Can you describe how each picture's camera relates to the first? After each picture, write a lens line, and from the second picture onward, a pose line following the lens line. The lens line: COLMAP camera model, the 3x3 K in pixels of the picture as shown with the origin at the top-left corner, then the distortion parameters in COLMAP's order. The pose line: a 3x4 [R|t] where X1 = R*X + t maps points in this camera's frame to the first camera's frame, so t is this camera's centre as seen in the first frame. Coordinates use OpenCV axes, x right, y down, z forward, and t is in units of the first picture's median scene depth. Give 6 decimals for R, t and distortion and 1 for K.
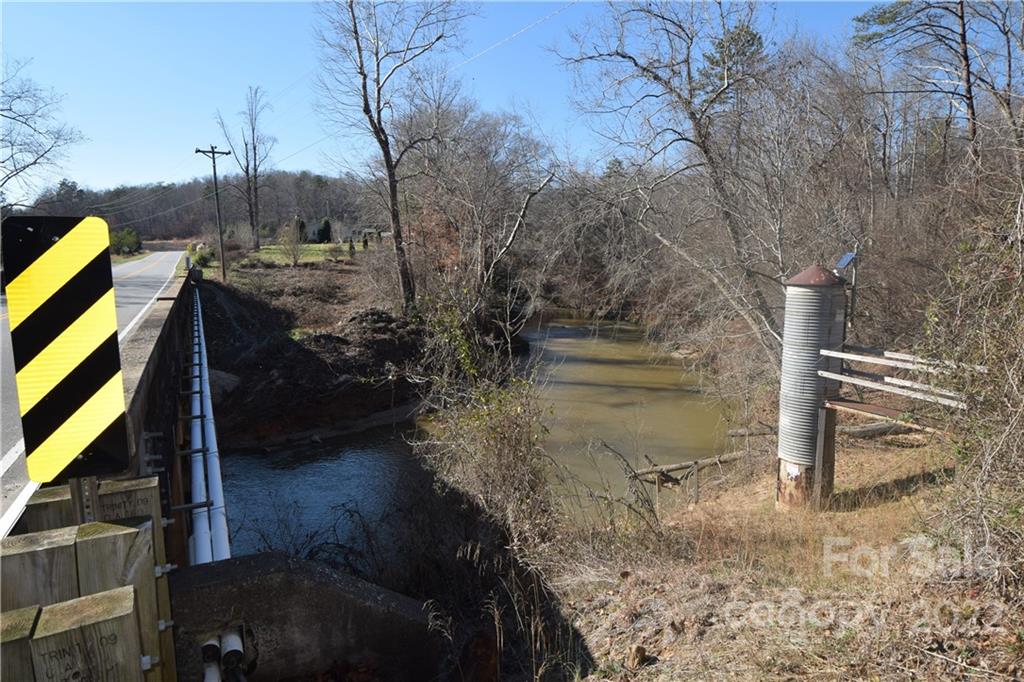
lens RADIAL K [[602.5, 0, 507.0], [0, 602.5, 344.8], [0, 0, 1]] dist [-0.019169, 0.000971]
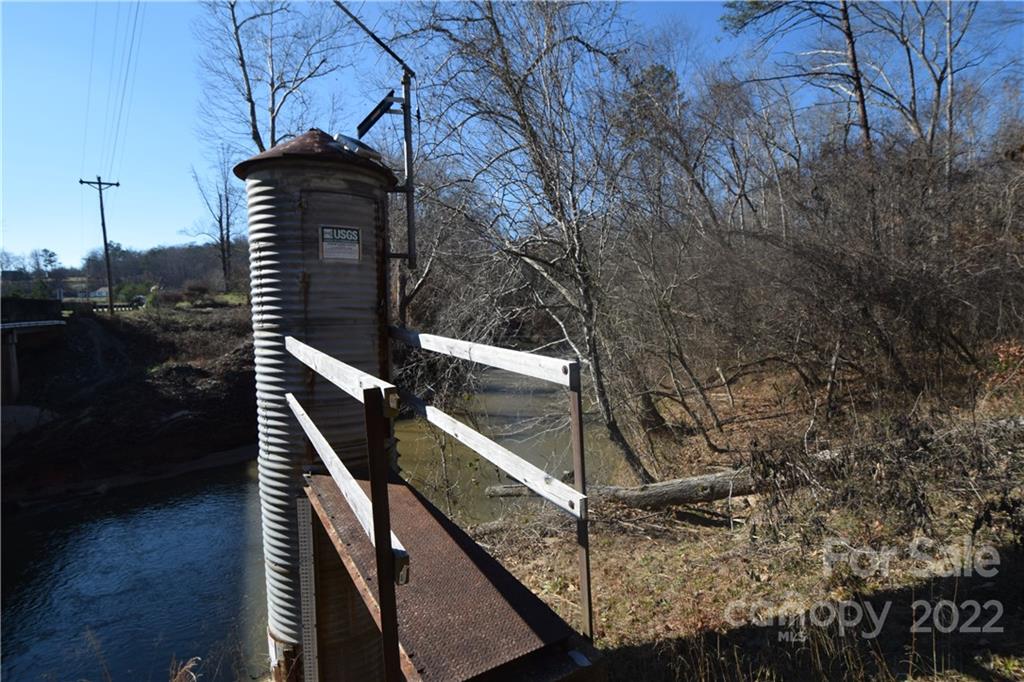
lens RADIAL K [[522.9, 0, 511.0], [0, 522.9, 343.3], [0, 0, 1]] dist [-0.013820, -0.002140]
pose [[0.999793, -0.020311, 0.000758, 0.176812], [0.020316, 0.997474, -0.068072, 0.009963], [0.000627, 0.068073, 0.997680, 0.179955]]
